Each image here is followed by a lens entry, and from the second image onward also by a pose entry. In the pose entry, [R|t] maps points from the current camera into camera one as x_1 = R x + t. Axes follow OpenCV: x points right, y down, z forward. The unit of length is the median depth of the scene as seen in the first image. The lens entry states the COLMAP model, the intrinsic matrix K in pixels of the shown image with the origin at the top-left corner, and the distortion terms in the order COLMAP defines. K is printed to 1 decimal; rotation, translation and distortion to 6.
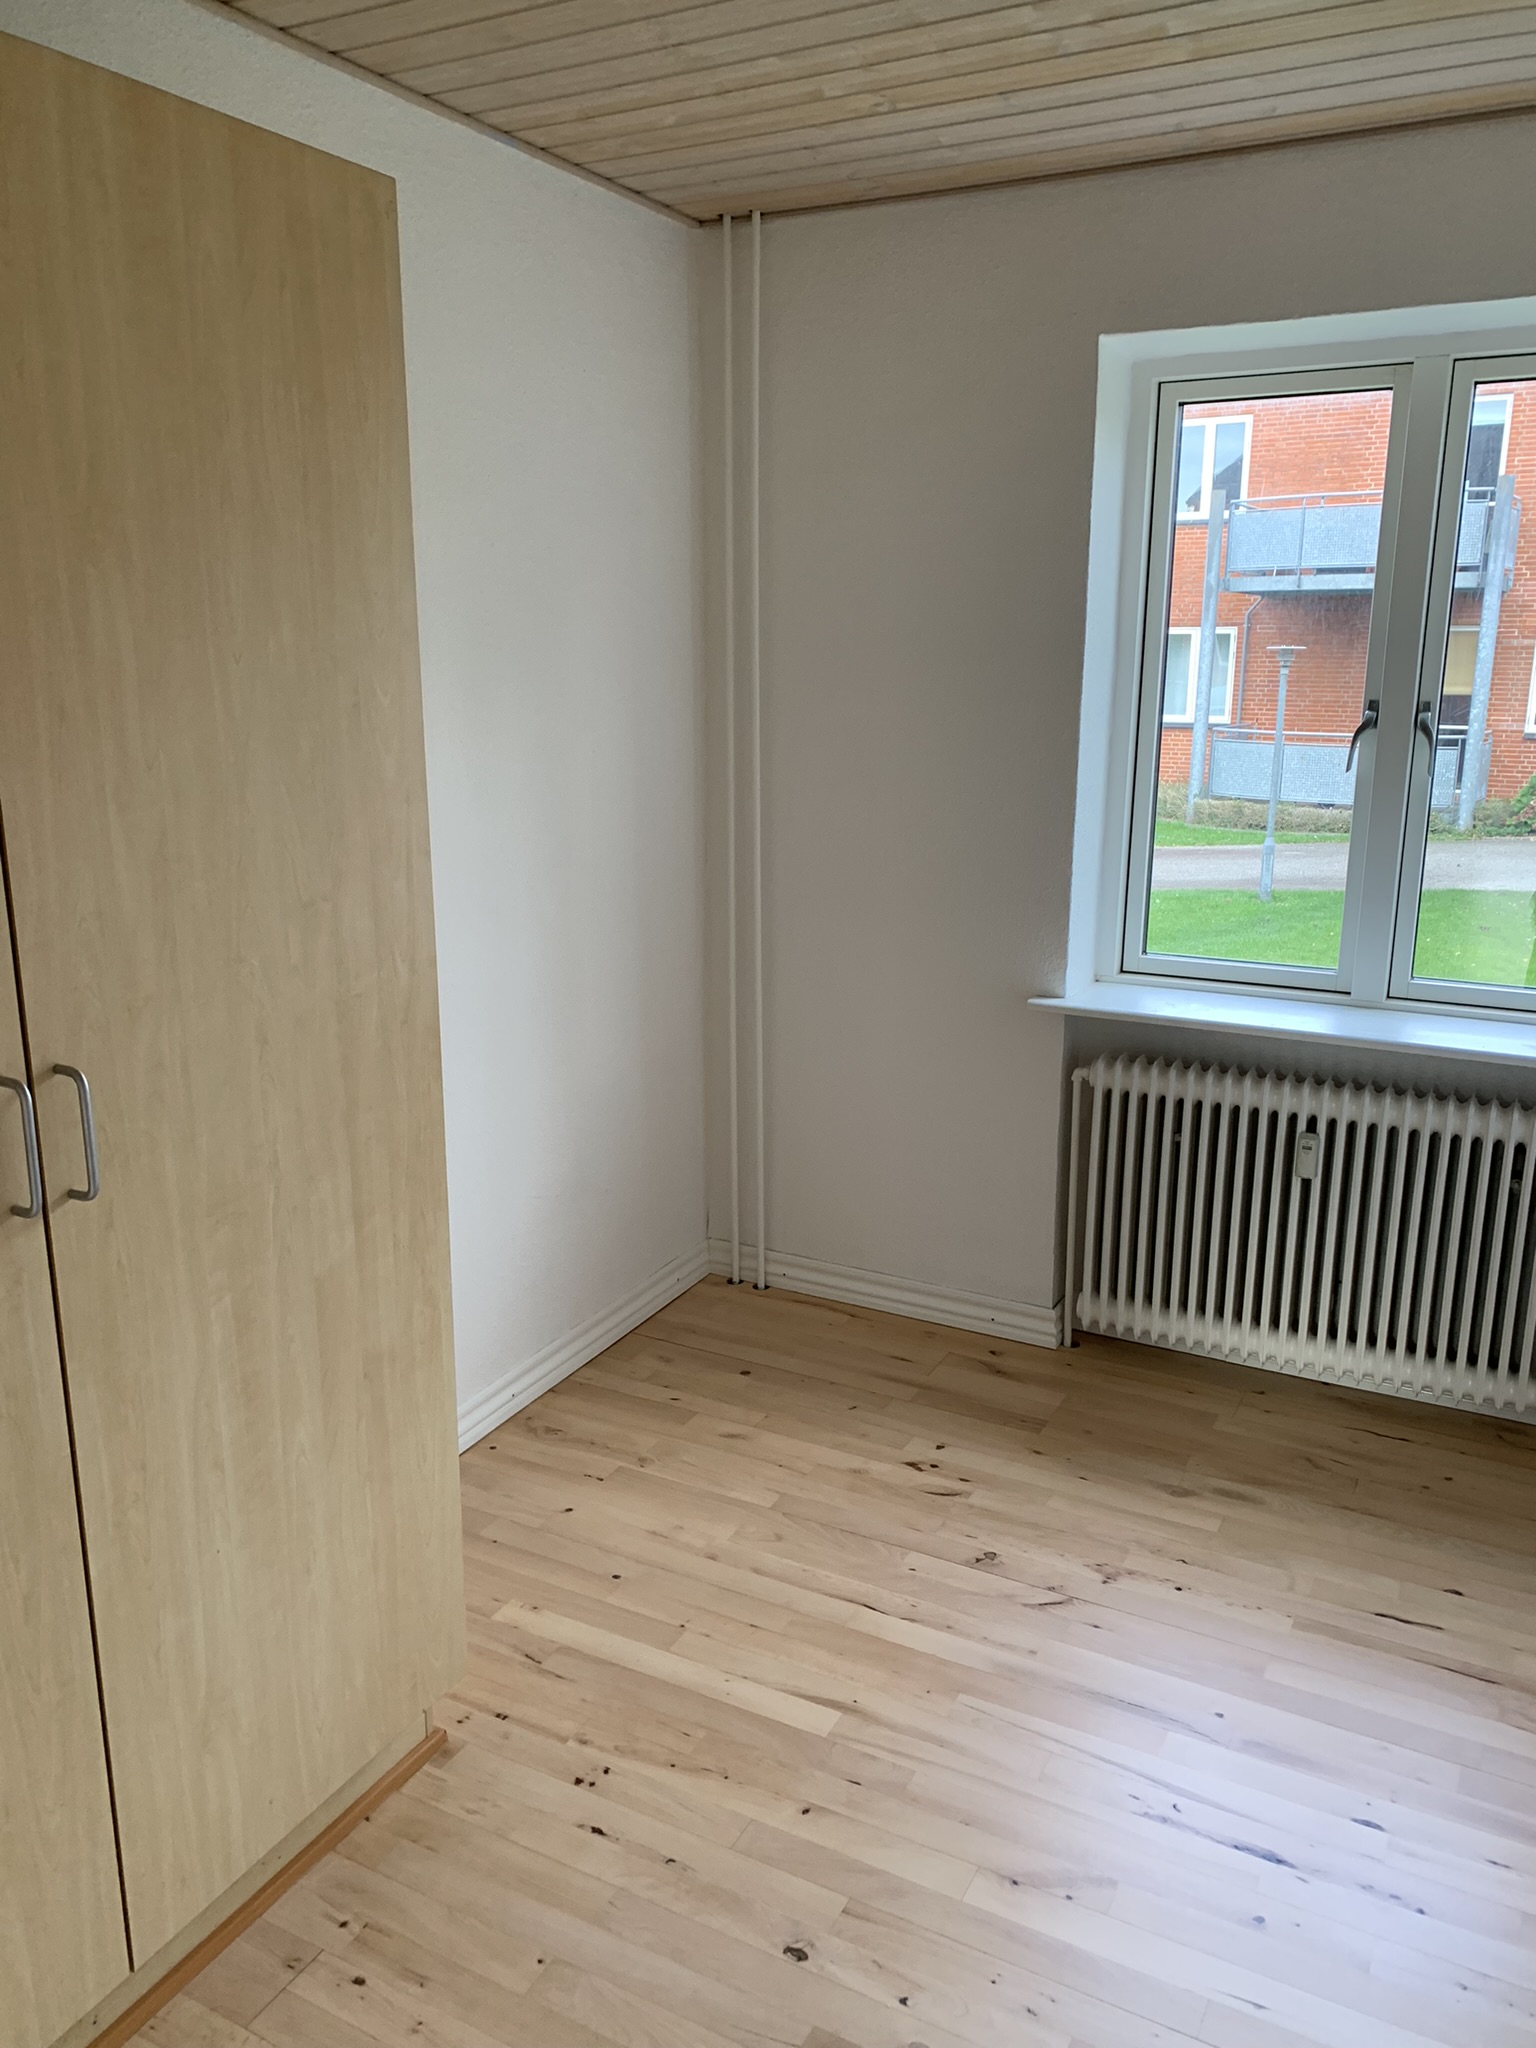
lens RADIAL K [[1542.4, 0, 745.9], [0, 1542.4, 1033.3], [0, 0, 1]] dist [0.038121, -0.055054]
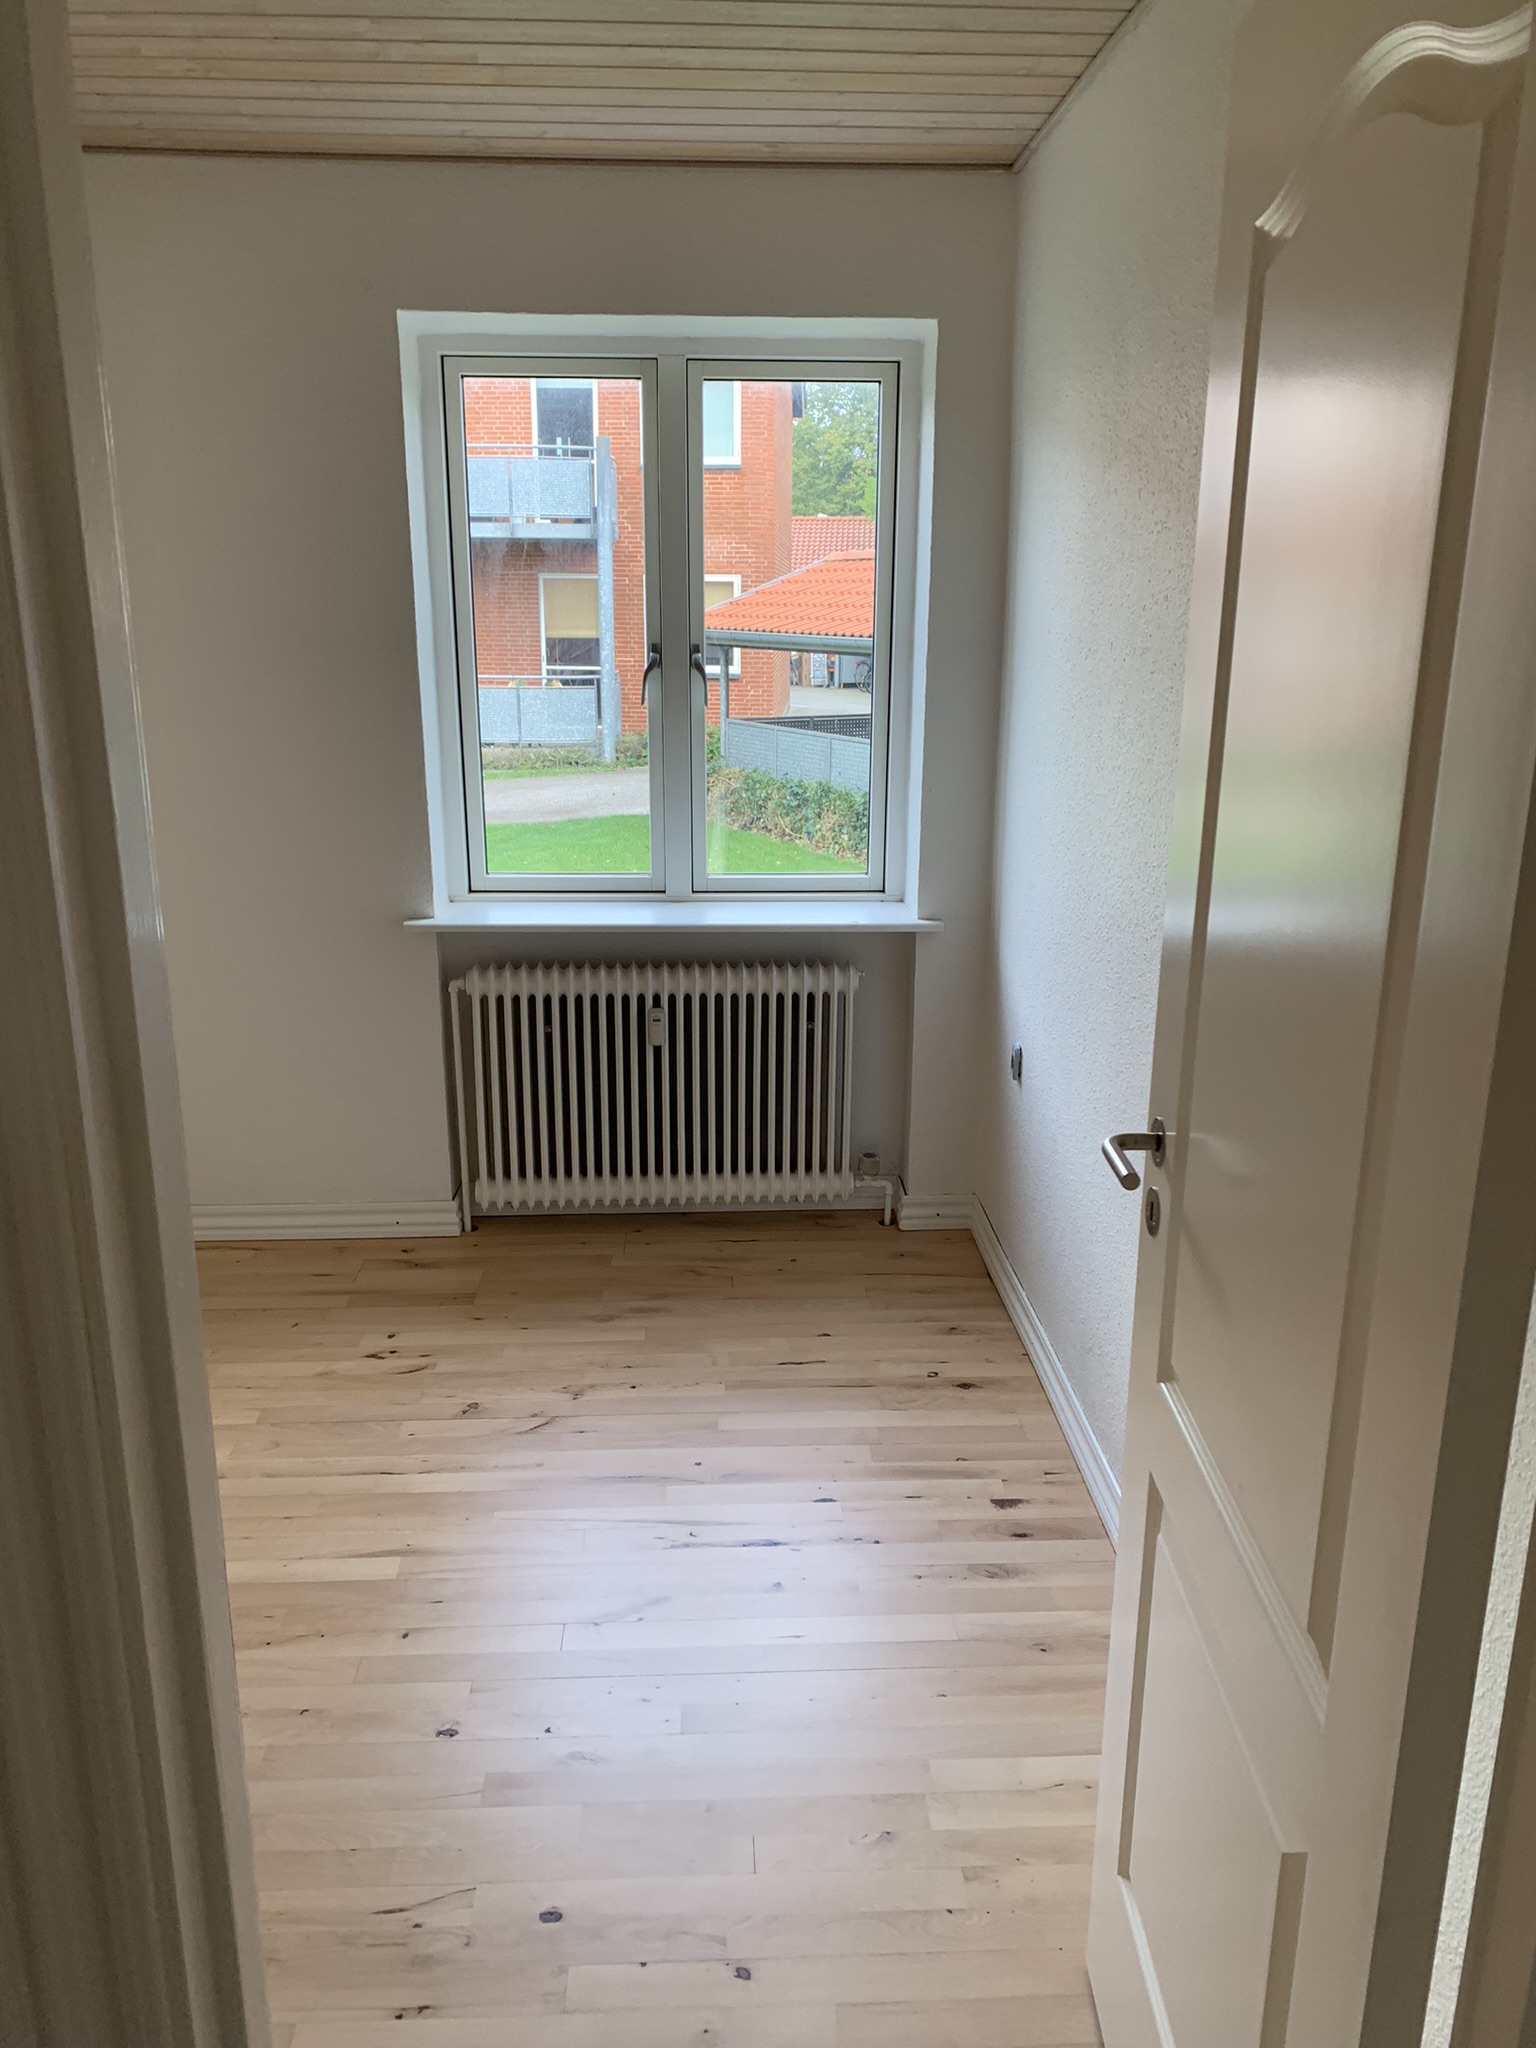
lens RADIAL K [[1542.4, 0, 766.1], [0, 1542.4, 1035.4], [0, 0, 1]] dist [0.038121, -0.055054]
pose [[0.855311, -0.136881, 0.499707, -0.153409], [0.119192, 0.990586, 0.067331, 0.014214], [-0.504219, 0.001972, 0.863574, -0.070914]]
